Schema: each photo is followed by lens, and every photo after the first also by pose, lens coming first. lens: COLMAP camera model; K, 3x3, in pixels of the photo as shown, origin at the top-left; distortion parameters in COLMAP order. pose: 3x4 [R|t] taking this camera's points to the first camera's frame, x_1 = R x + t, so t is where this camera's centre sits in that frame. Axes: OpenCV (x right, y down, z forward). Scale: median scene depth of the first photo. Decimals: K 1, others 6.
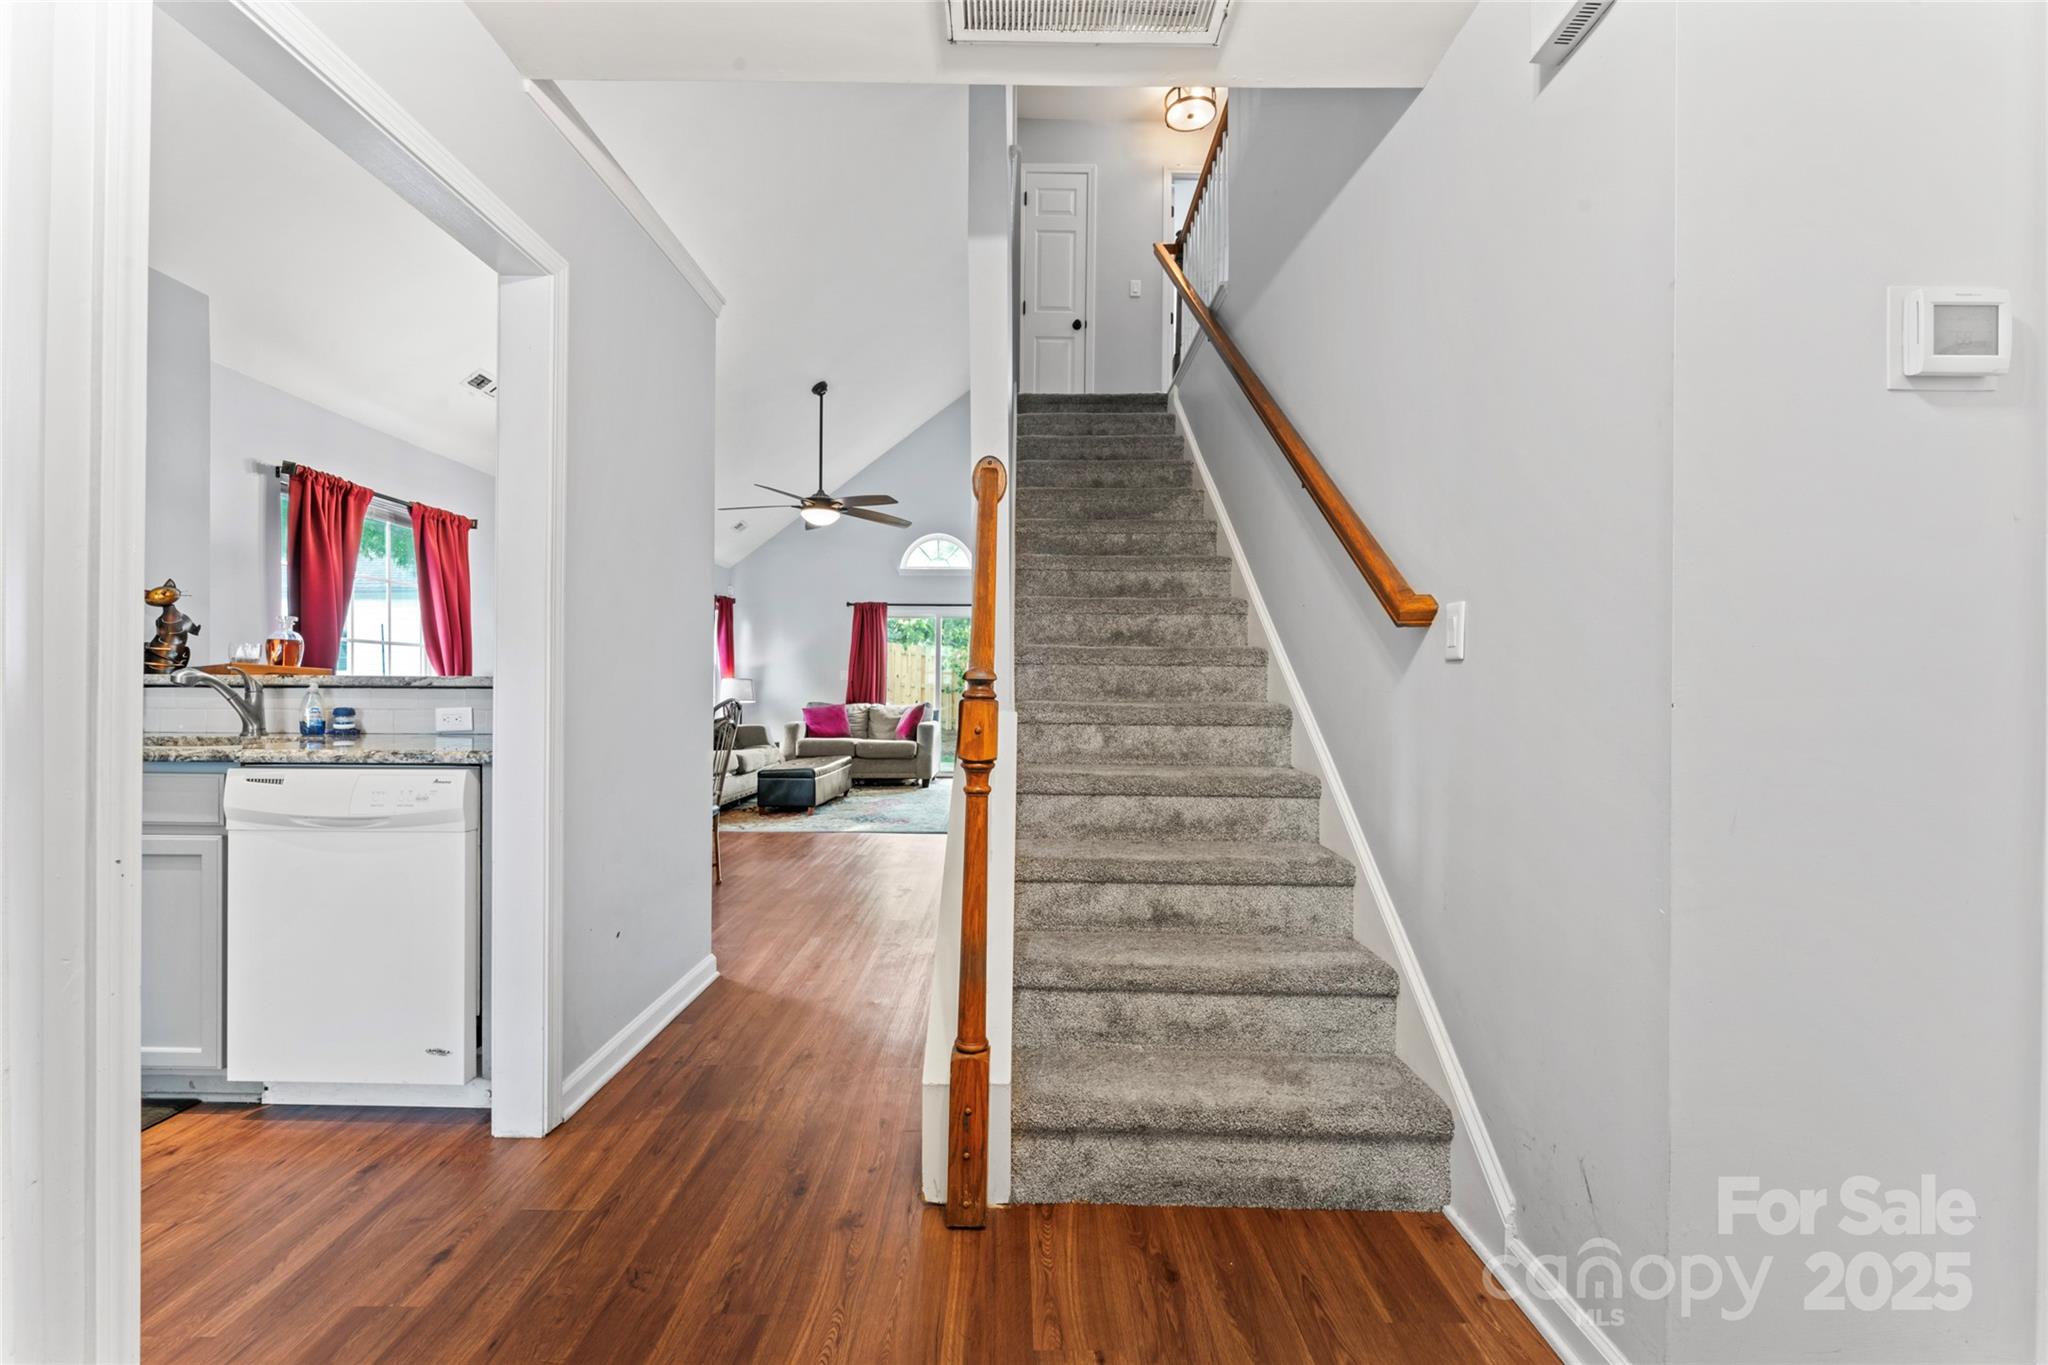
lens RADIAL K [[844.2, 0, 1024.0], [0, 844.2, 682.5], [0, 0, 1]] dist [-0.000190, 0.000142]
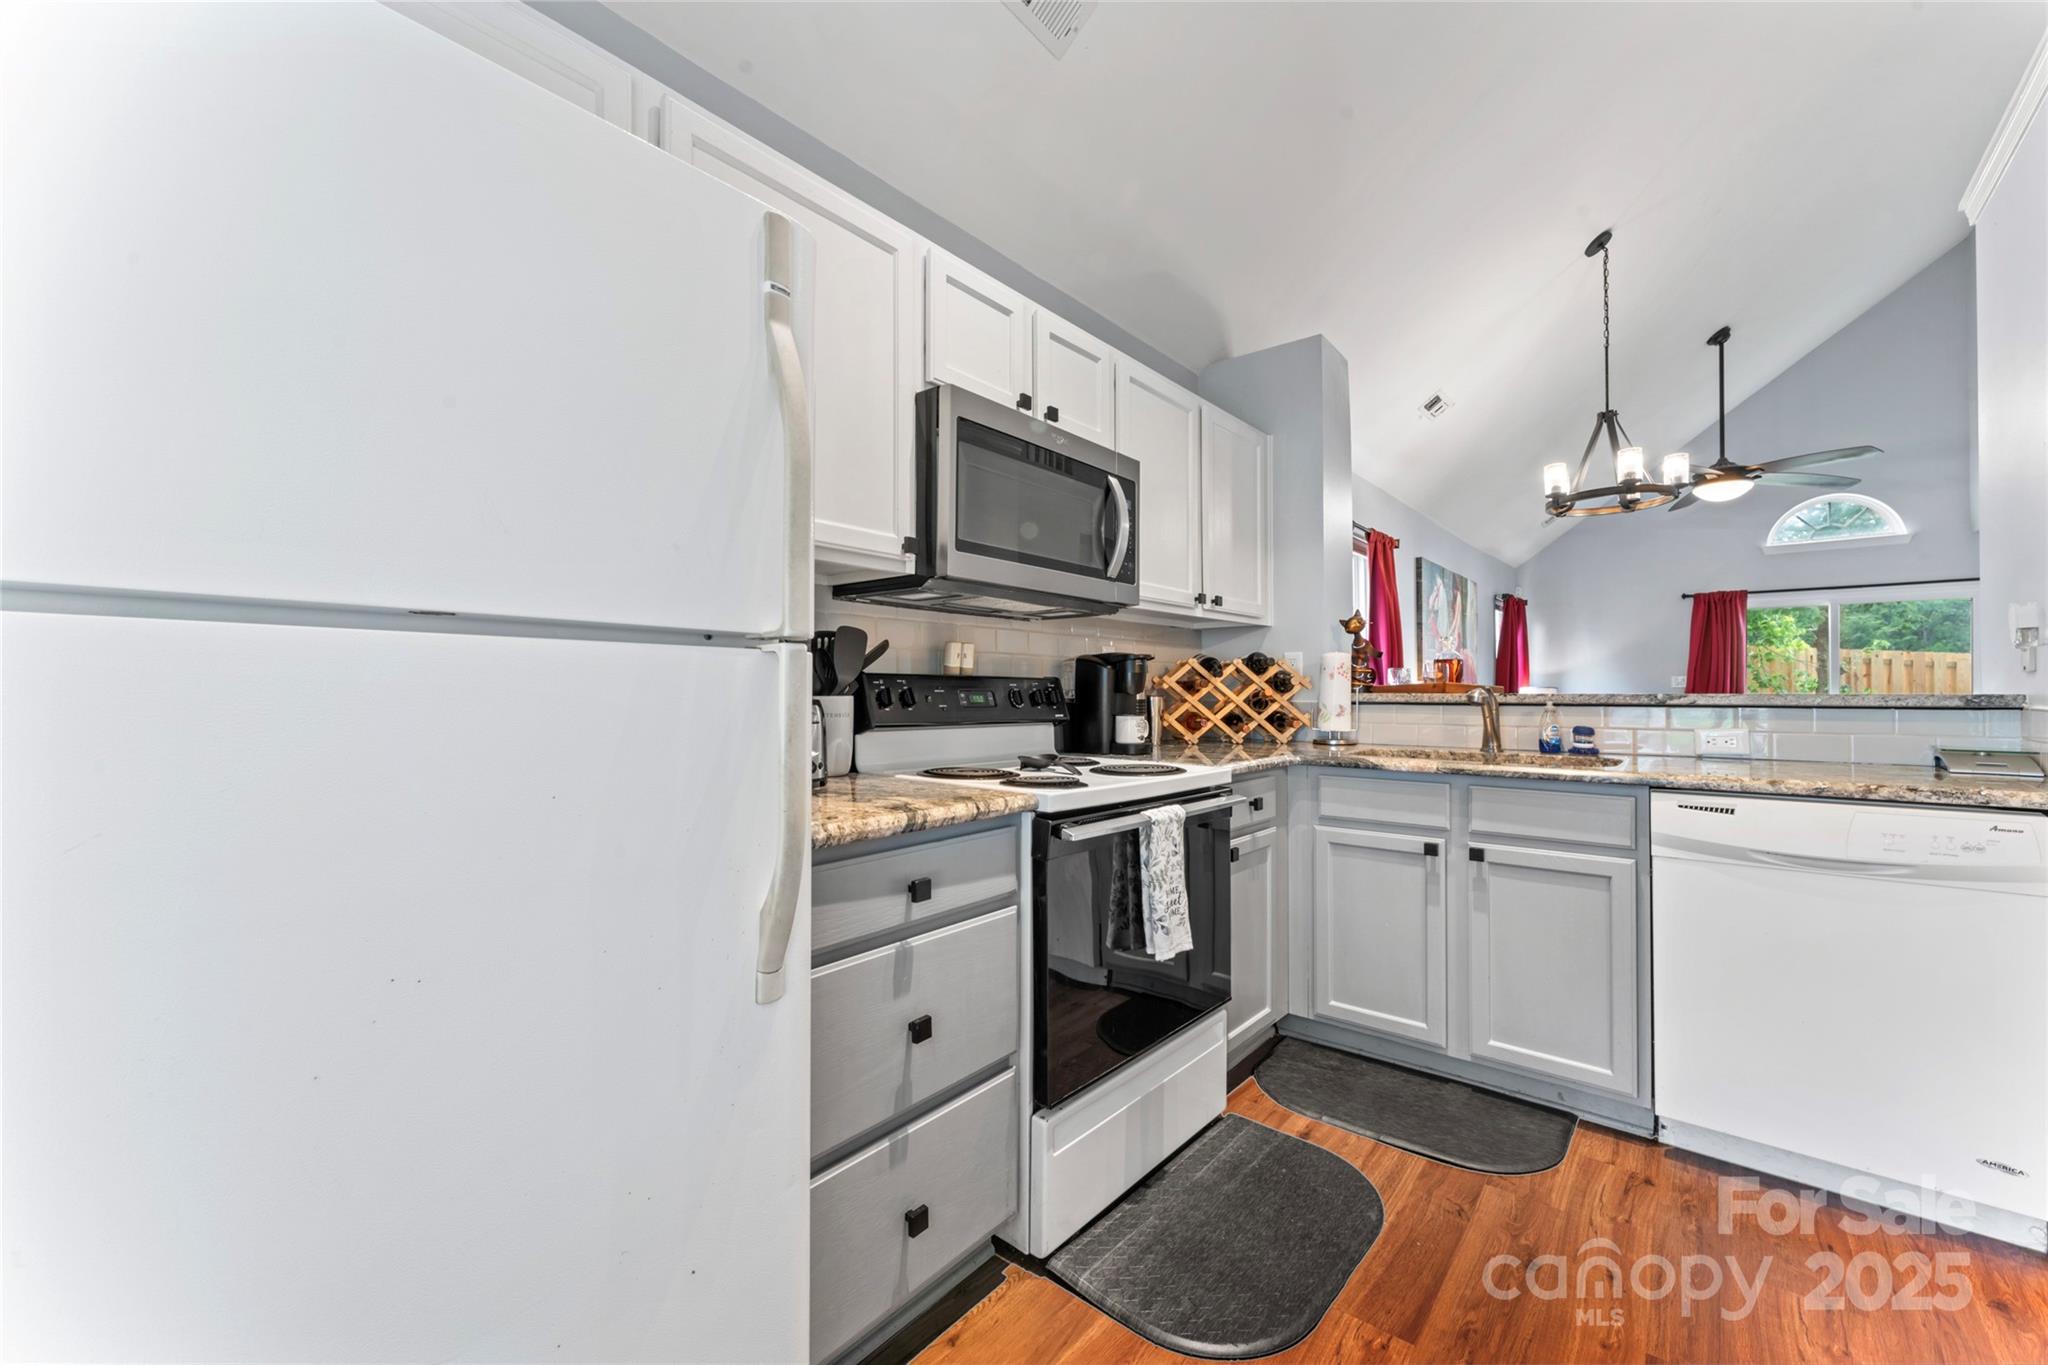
lens RADIAL K [[831.1, 0, 1025.3], [0, 831.1, 669.1], [0, 0, 1]] dist [0.012412, 0.000220]
pose [[0.771216, -0.022453, -0.636177, -0.260384], [0.007510, 0.999629, -0.026177, -0.006391], [0.636529, 0.015410, 0.771099, -0.064533]]
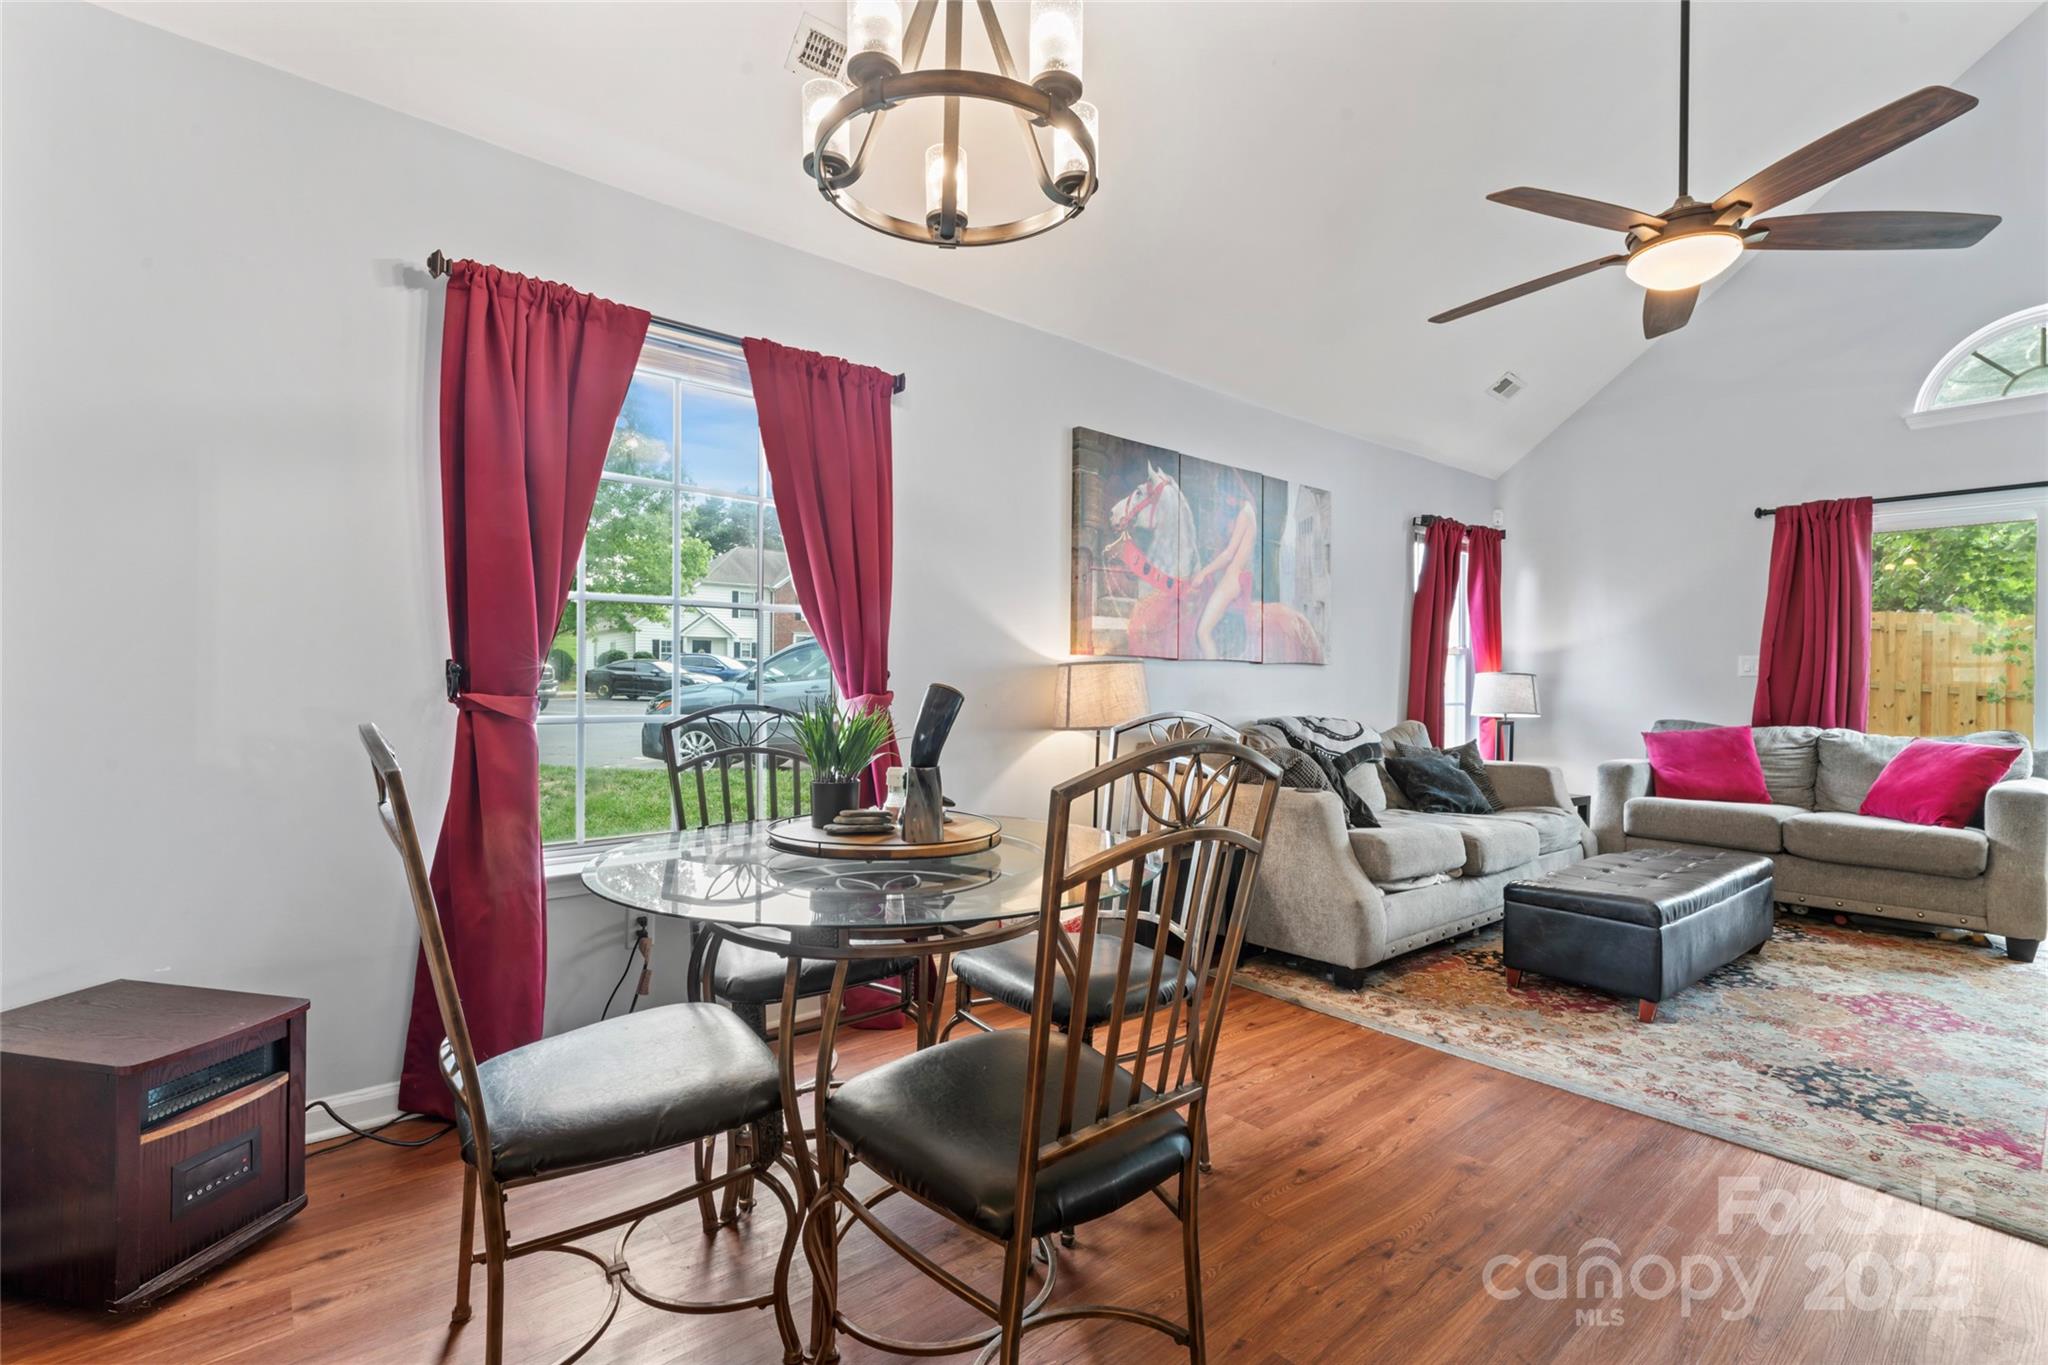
lens RADIAL K [[923.4, 0, 1024.0], [0, 923.4, 682.5], [0, 0, 1]] dist [0.000449, 0.001024]
pose [[0.645219, -0.000044, -0.763998, -0.112187], [-0.000476, 1.000000, -0.000459, 0.002111], [0.763998, 0.000660, 0.645218, 0.504380]]
